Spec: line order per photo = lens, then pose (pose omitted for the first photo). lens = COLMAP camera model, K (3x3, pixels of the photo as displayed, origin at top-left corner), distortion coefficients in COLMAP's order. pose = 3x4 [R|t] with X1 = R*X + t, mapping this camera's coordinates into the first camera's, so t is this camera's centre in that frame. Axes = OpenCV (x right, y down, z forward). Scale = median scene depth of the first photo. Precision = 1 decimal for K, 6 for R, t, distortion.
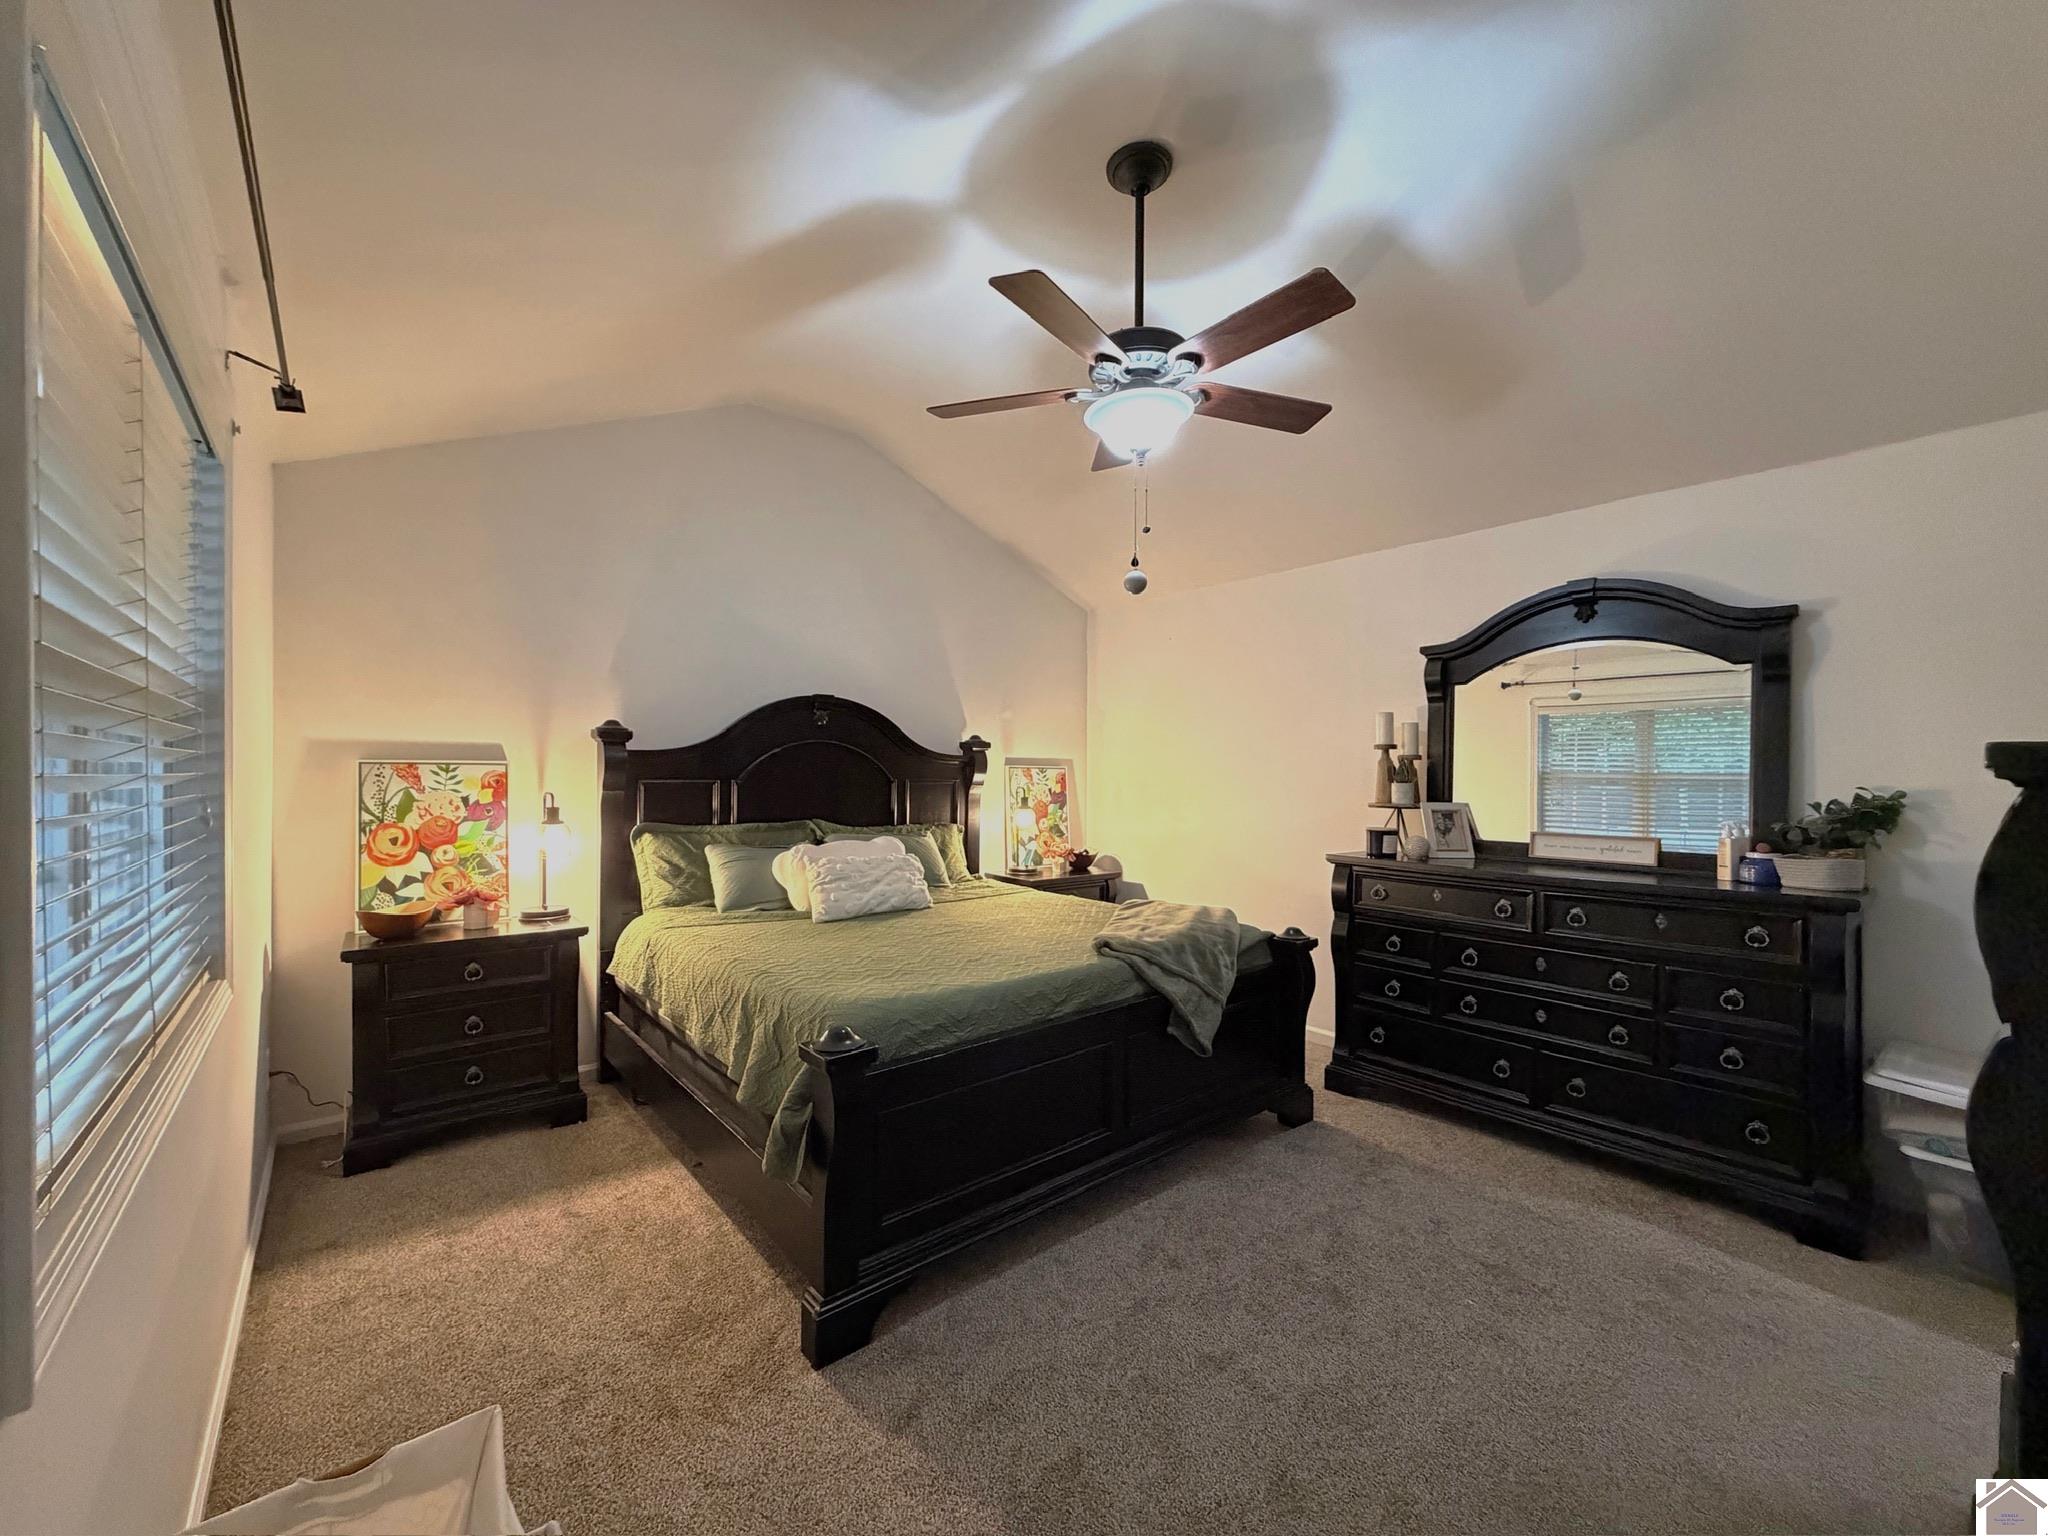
lens RADIAL K [[815.4, 0, 1019.9], [0, 815.4, 772.2], [0, 0, 1]] dist [0.000880, -0.000001]
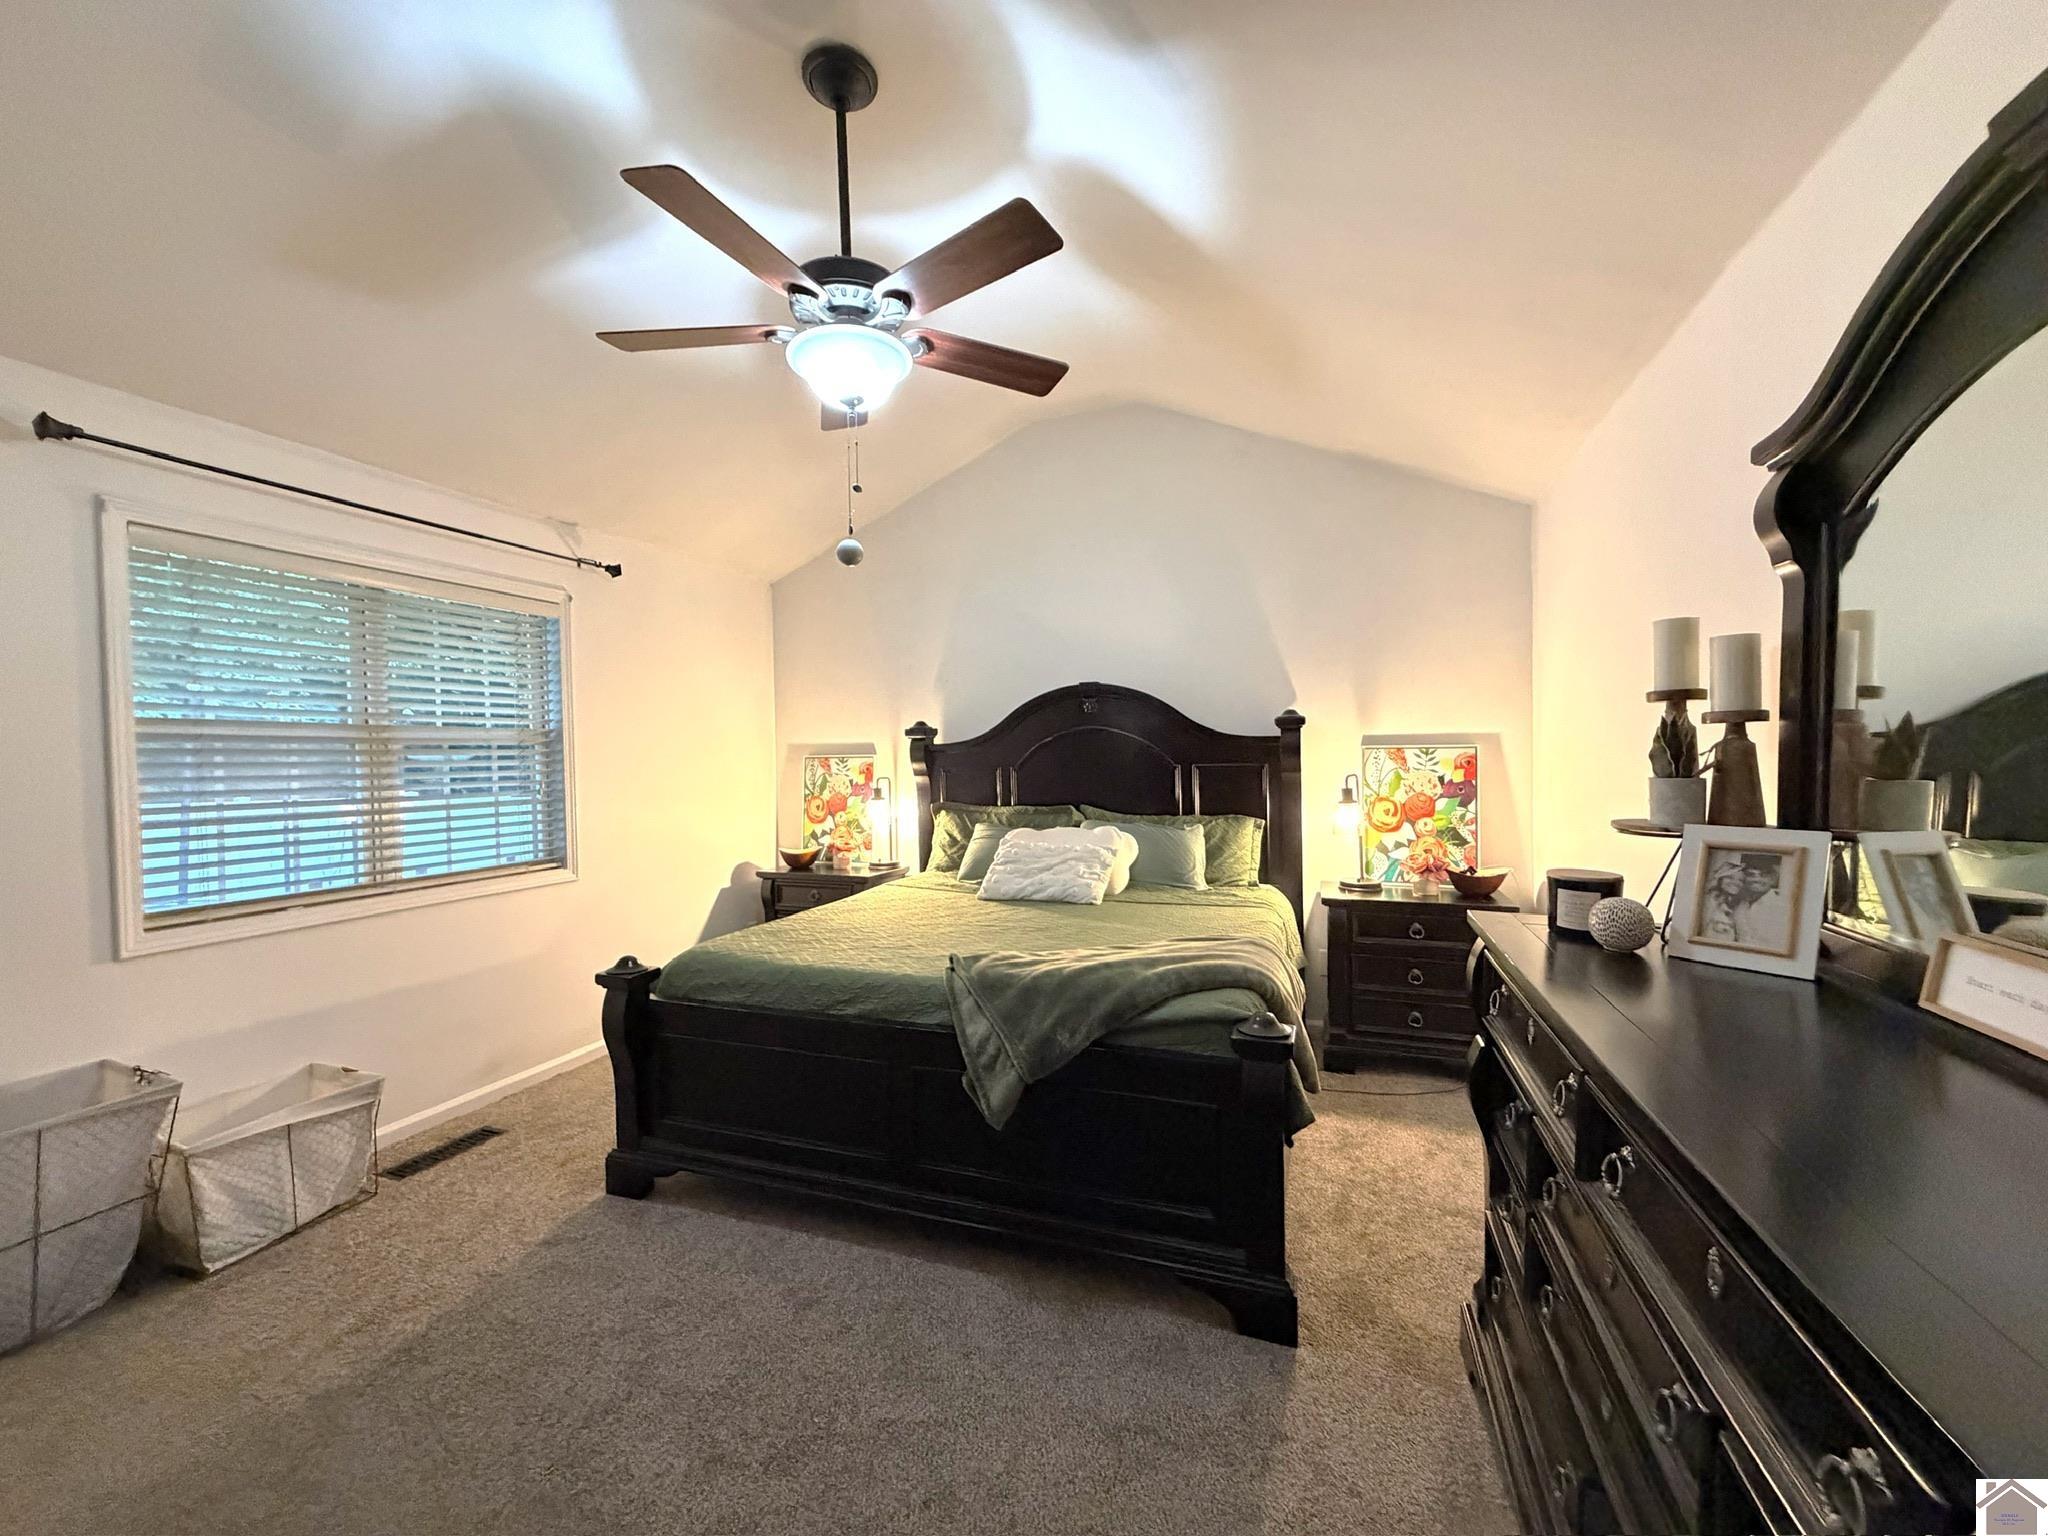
lens RADIAL K [[815.4, 0, 1019.9], [0, 815.4, 772.2], [0, 0, 1]] dist [0.000880, -0.000001]
pose [[0.504602, 0.006211, -0.863330, 0.737702], [0.017237, 0.999702, 0.017267, -0.003357], [0.863180, -0.023594, 0.504344, 0.515510]]
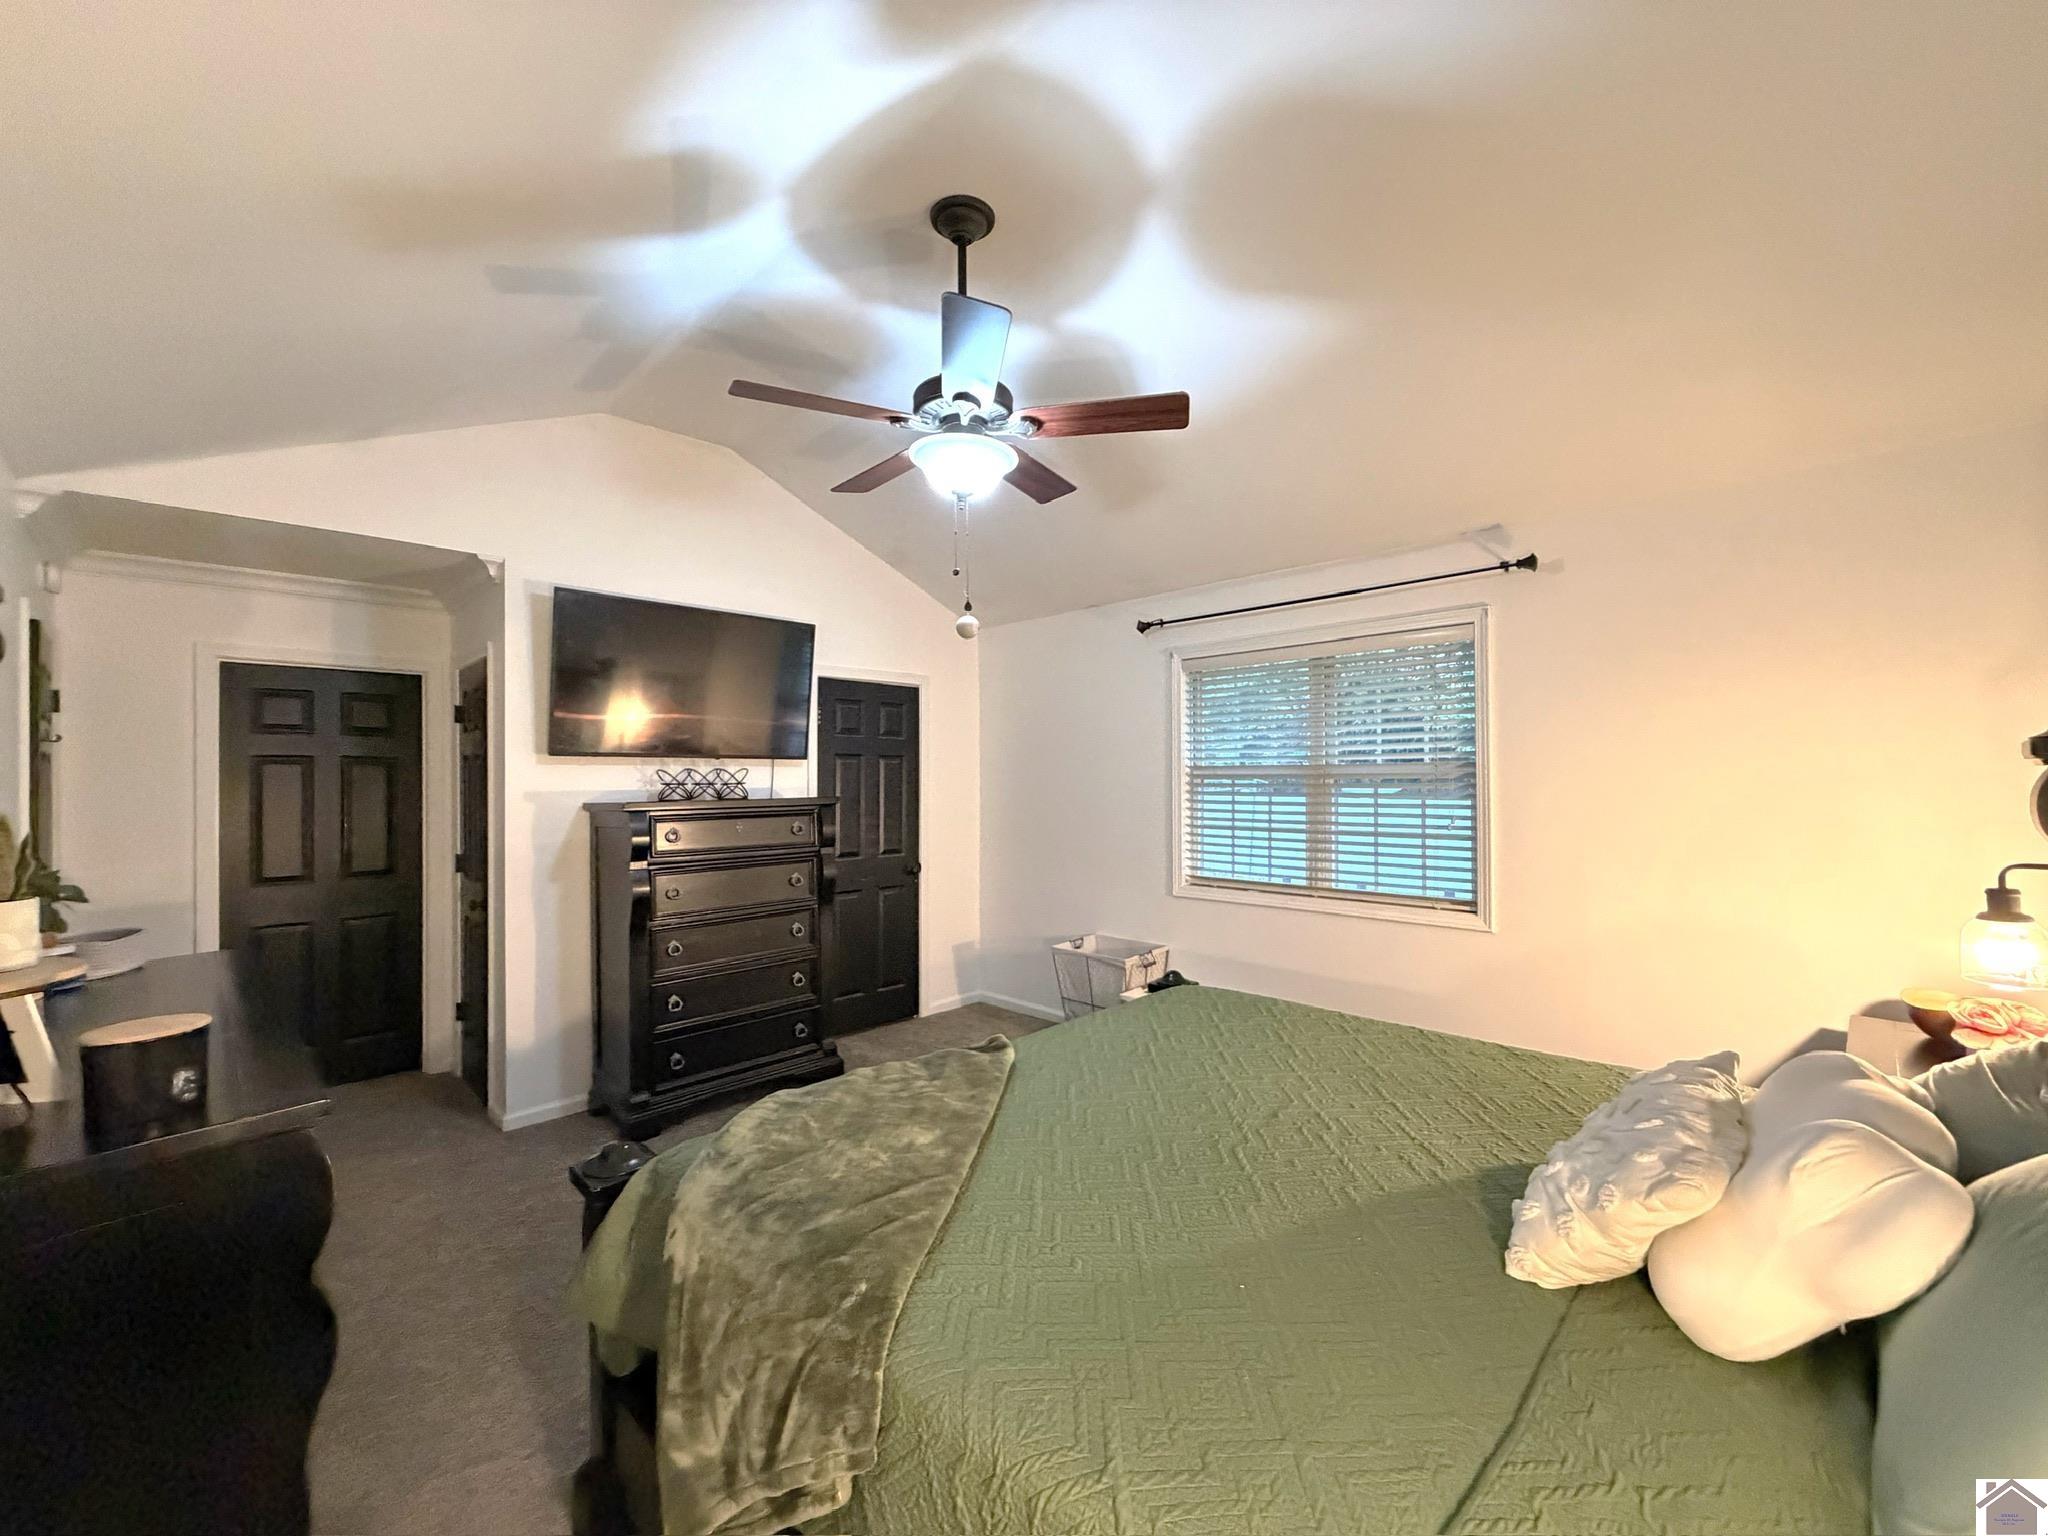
lens RADIAL K [[835.5, 0, 998.5], [0, 835.5, 777.3], [0, 0, 1]] dist [-0.000645, -0.000142]
pose [[-0.995779, -0.003913, -0.091698, 0.145623], [-0.003161, 0.999960, -0.008335, -0.022449], [0.091726, -0.008009, -0.995752, 1.511198]]
